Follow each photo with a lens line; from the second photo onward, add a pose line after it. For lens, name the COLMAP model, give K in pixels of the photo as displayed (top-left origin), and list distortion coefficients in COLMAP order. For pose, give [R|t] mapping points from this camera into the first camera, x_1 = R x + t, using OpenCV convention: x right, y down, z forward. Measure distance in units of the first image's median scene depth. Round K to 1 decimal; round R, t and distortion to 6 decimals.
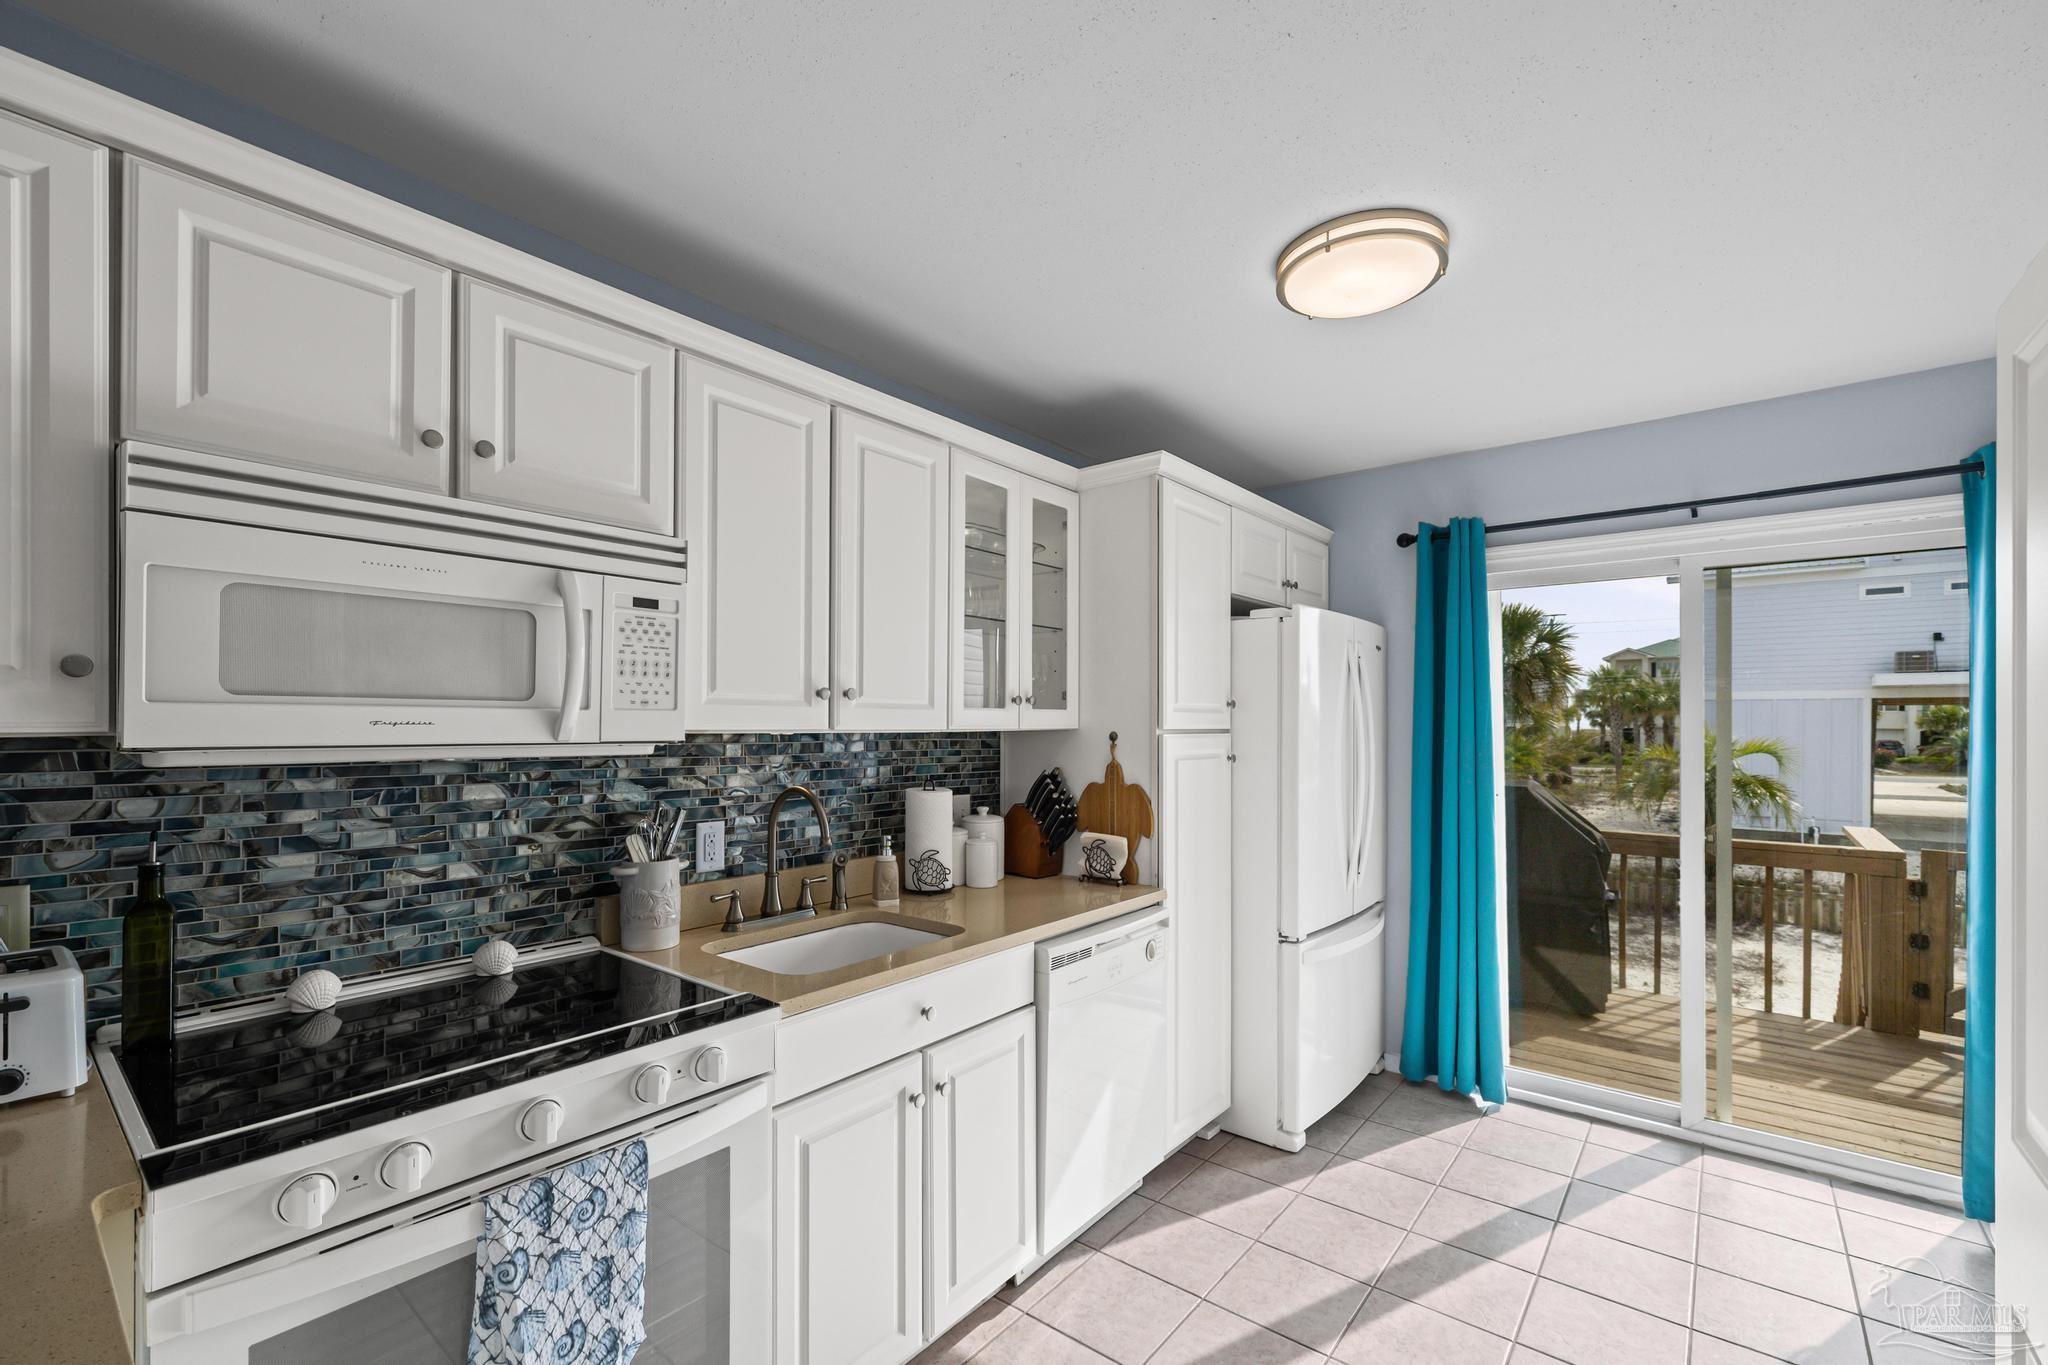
lens RADIAL K [[861.6, 0, 1014.7], [0, 861.6, 716.5], [0, 0, 1]] dist [-0.000504, -0.000445]
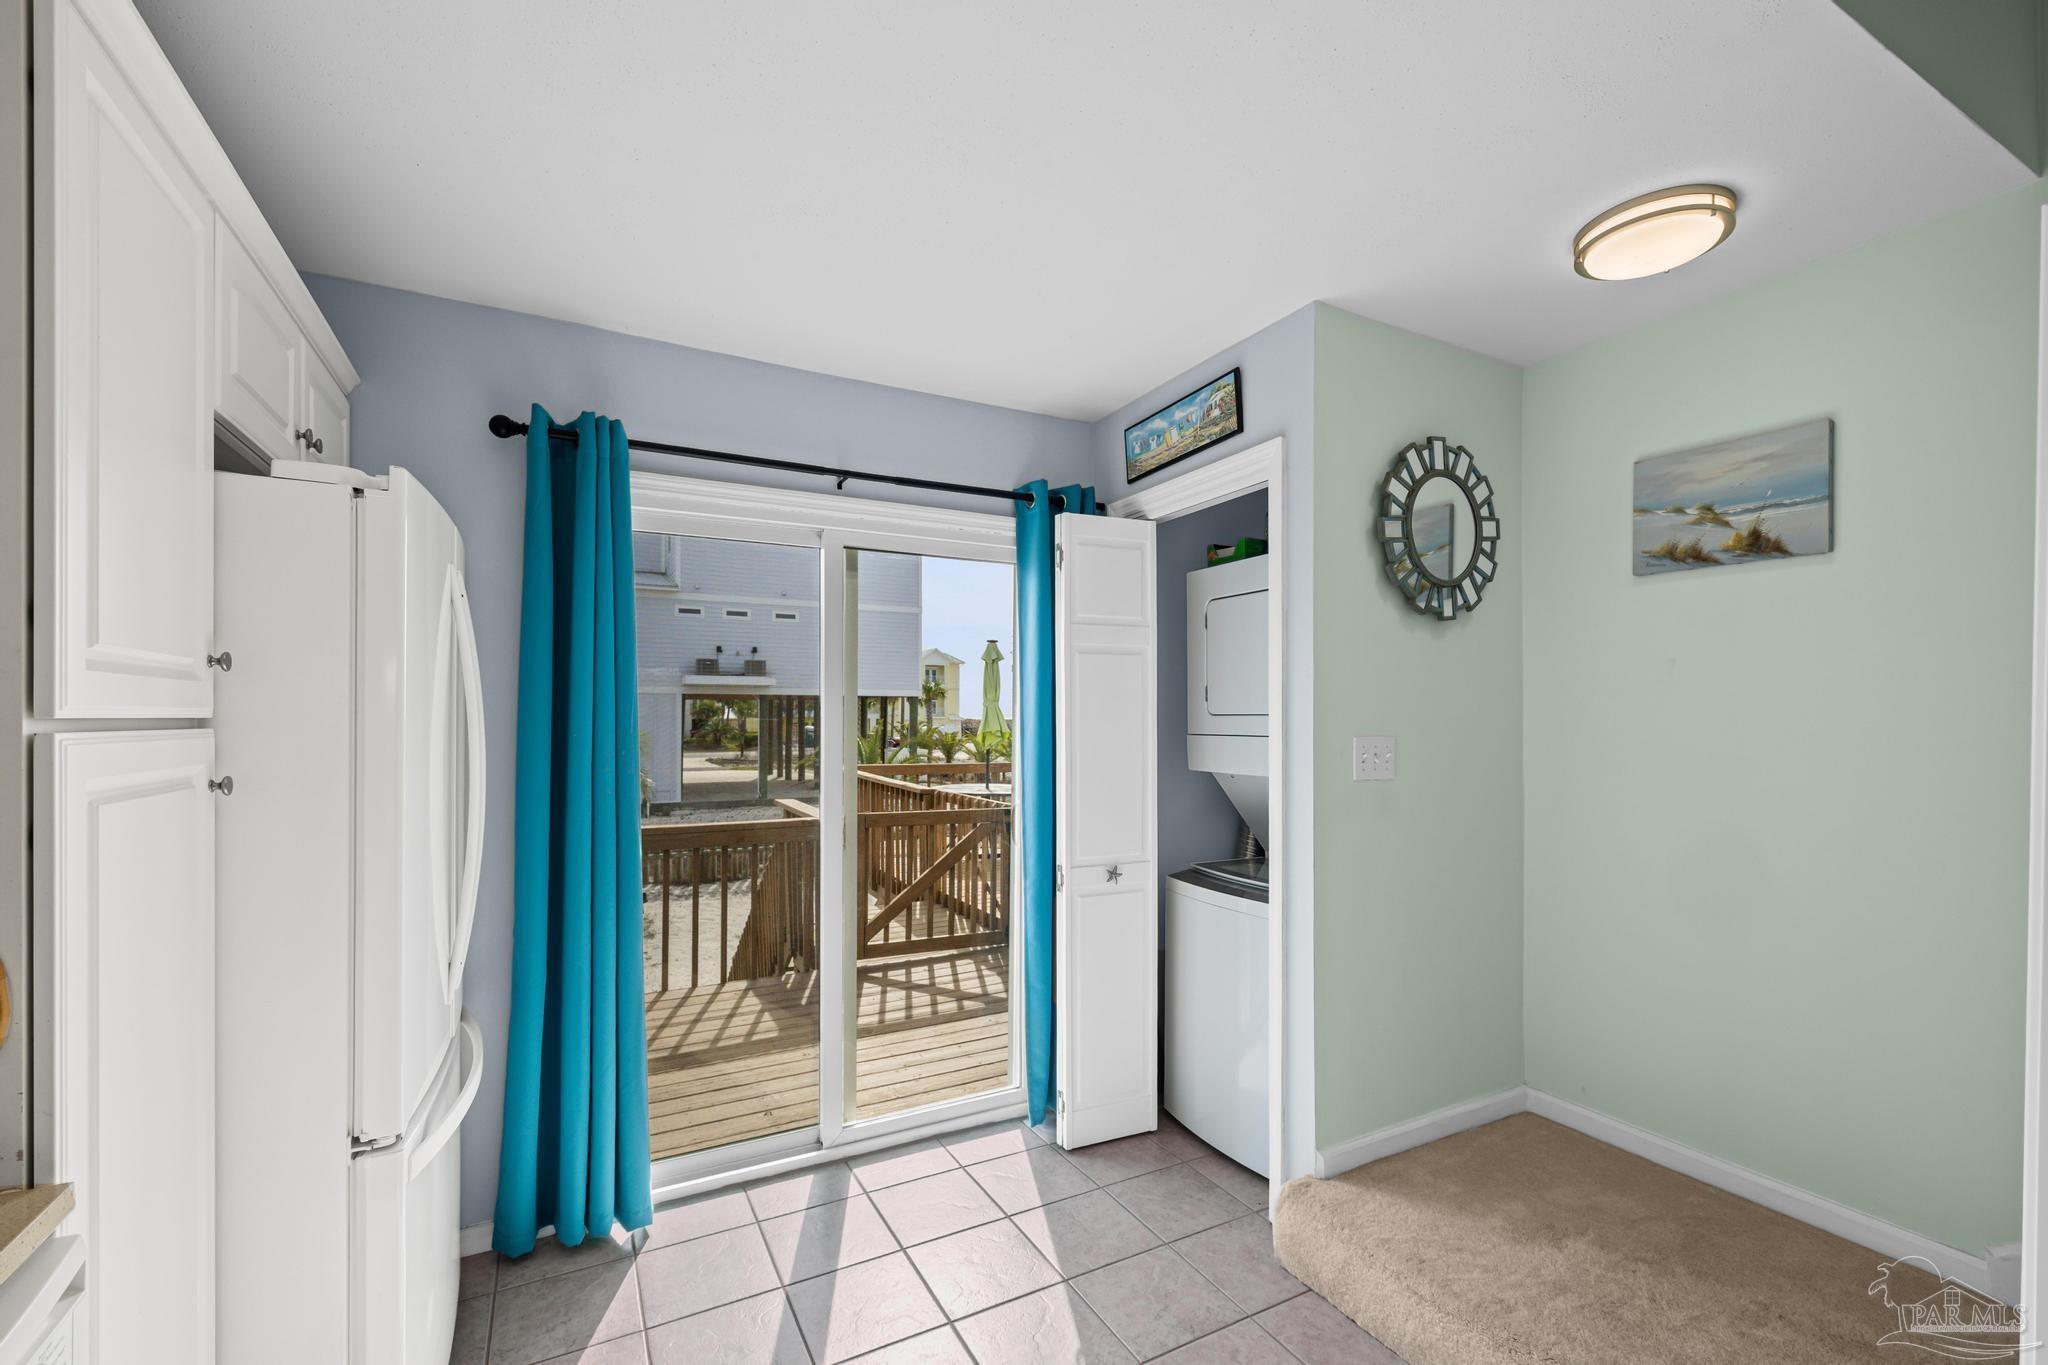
lens RADIAL K [[861.6, 0, 1014.7], [0, 861.6, 716.5], [0, 0, 1]] dist [-0.000504, -0.000445]
pose [[0.382030, -0.001983, 0.924148, 0.000457], [-0.008619, 0.999947, 0.005708, 0.002026], [-0.924110, -0.010146, 0.381993, 0.122237]]
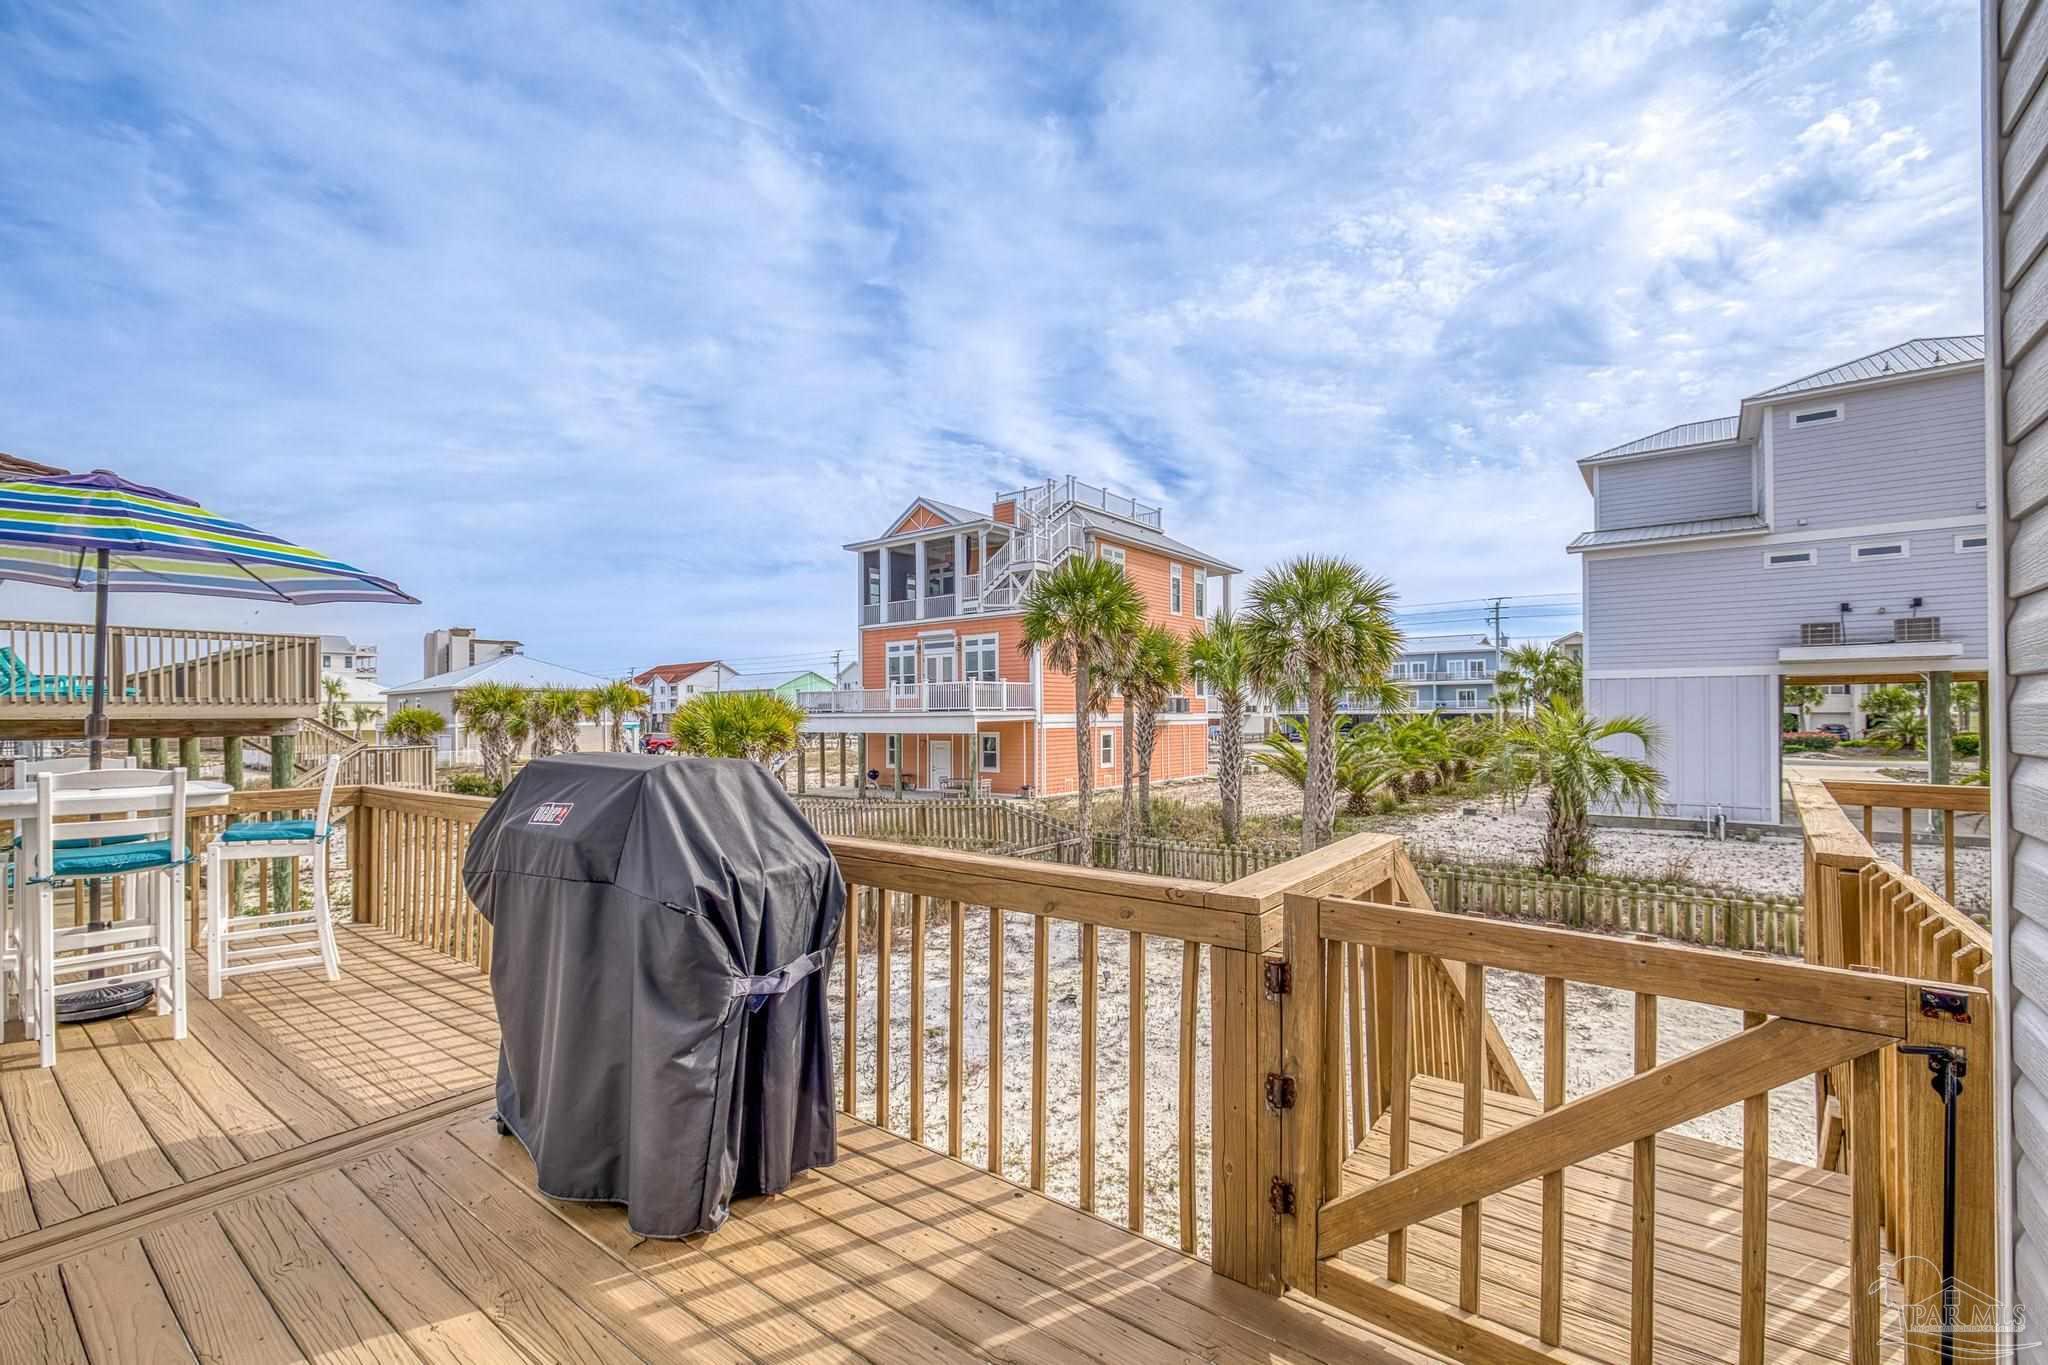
lens RADIAL K [[866.2, 0, 1012.2], [0, 866.2, 691.2], [0, 0, 1]] dist [0.002788, 0.000156]
pose [[0.999666, -0.005348, 0.025289, 0.348580], [0.005838, 0.999796, -0.019320, 0.022667], [-0.025181, 0.019461, 0.999493, 0.209110]]
